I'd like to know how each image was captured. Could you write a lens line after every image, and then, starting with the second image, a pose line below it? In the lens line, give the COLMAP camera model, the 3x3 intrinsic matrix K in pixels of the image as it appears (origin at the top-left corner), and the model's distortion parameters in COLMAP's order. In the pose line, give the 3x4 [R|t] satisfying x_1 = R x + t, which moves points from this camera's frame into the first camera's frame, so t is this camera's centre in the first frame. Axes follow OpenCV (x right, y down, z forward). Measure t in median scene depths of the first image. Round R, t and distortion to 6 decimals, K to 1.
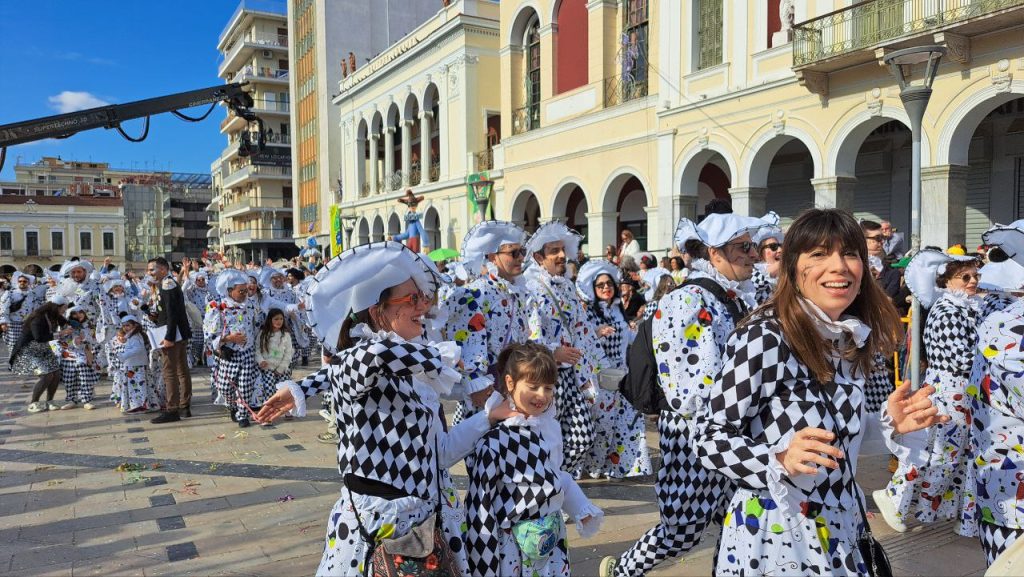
lens RADIAL K [[722.9, 0, 511.7], [0, 722.9, 287.9], [0, 0, 1]] dist [0.087343, -0.113110]
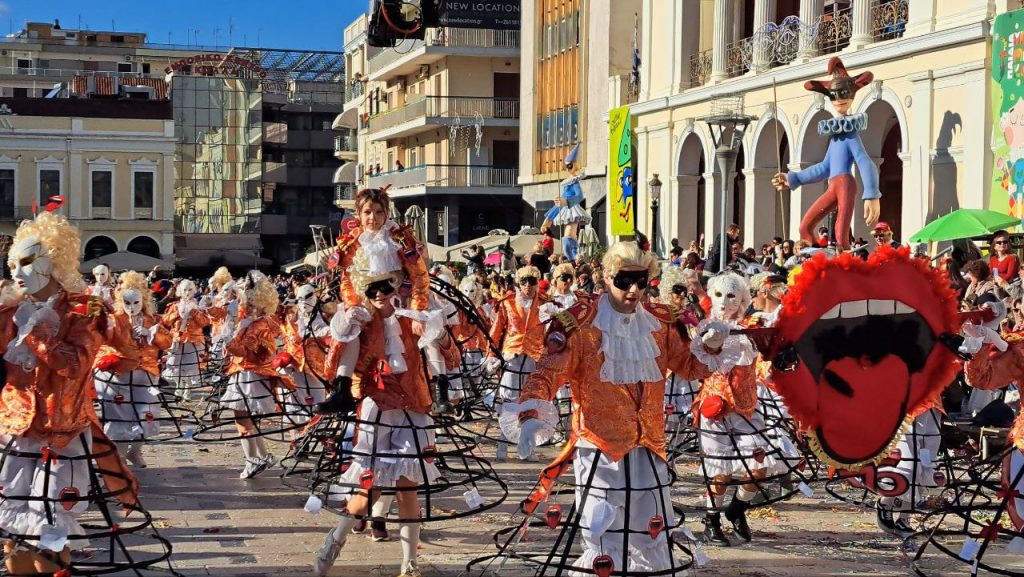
lens RADIAL K [[1561.8, 0, 516.0], [0, 1561.8, 266.6], [0, 0, 1]] dist [0.276978, -1.068931]
pose [[0.965528, 0.020850, -0.259461, -0.071414], [-0.026609, 0.999471, -0.018704, 0.001351], [0.258934, 0.024963, 0.965572, 0.096847]]
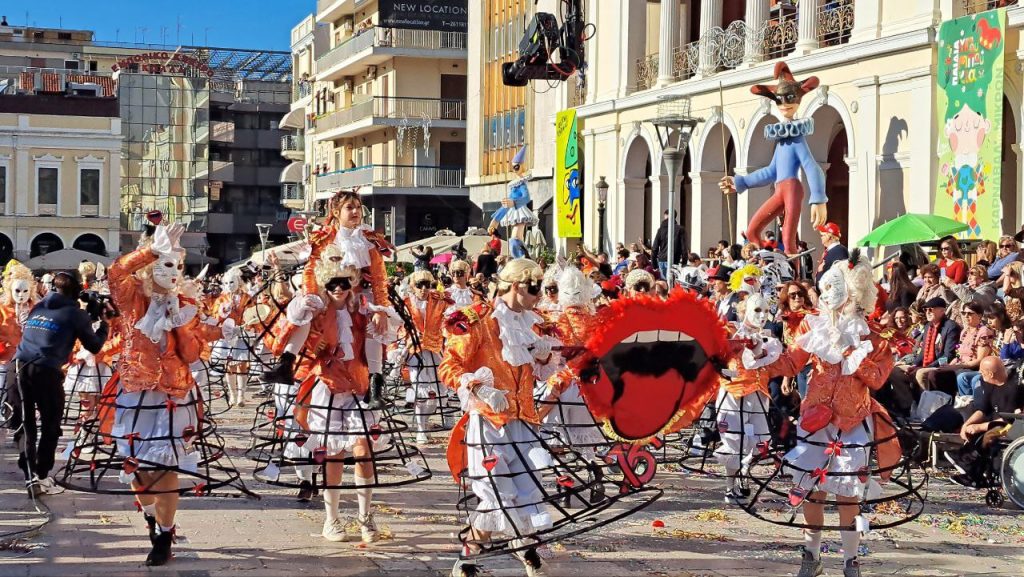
lens RADIAL K [[1533.9, 0, 510.2], [0, 1533.9, 289.1], [0, 0, 1]] dist [0.209175, -0.733318]
pose [[0.973242, 0.032034, -0.227537, -0.076933], [-0.034119, 0.999404, -0.005232, 0.000641], [0.227234, 0.012855, 0.973755, 0.110981]]
